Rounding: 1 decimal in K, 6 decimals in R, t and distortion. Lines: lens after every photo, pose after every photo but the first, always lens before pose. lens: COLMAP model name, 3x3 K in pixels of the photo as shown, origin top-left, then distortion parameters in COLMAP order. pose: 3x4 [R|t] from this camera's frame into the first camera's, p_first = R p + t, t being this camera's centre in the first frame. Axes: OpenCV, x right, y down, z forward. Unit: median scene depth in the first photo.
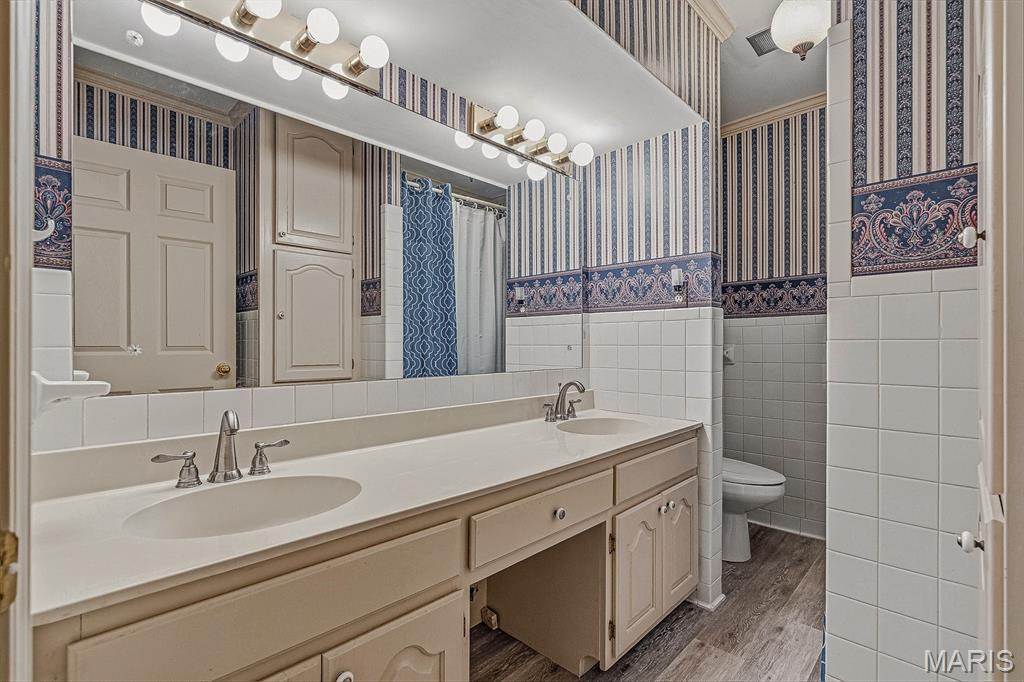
lens RADIAL K [[495.5, 0, 512.2], [0, 495.5, 343.0], [0, 0, 1]] dist [-0.014878, 0.003345]
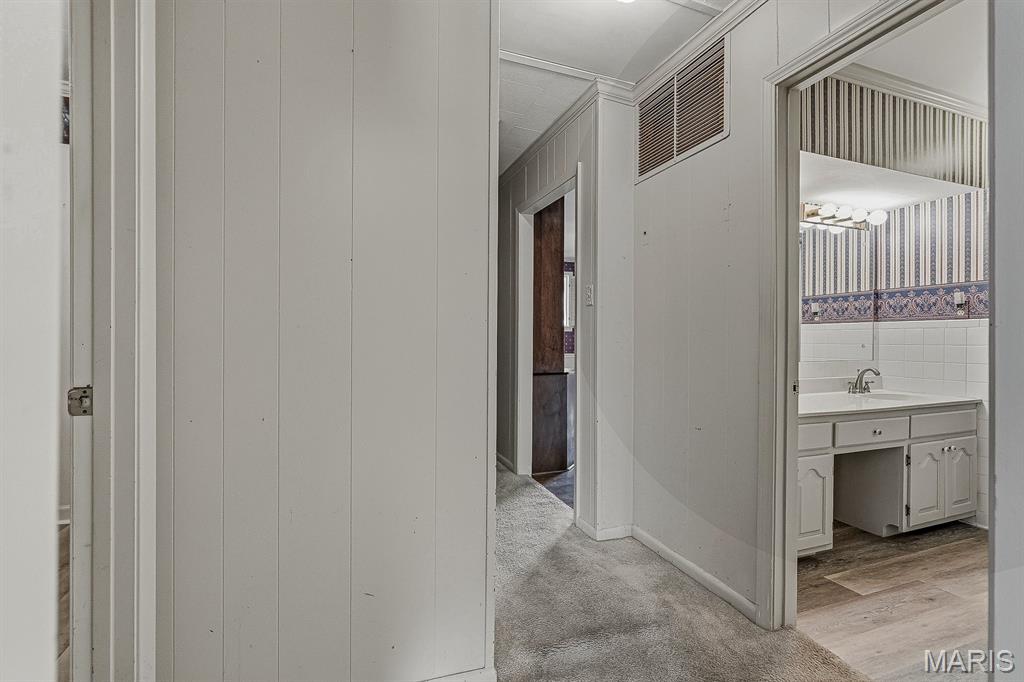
lens RADIAL K [[495.5, 0, 481.6], [0, 495.5, 341.8], [0, 0, 1]] dist [-0.014878, 0.003345]
pose [[0.897561, 0.005022, -0.440862, -0.258927], [-0.001629, 0.999966, 0.008074, -0.013224], [0.440888, -0.006529, 0.897539, -0.809886]]
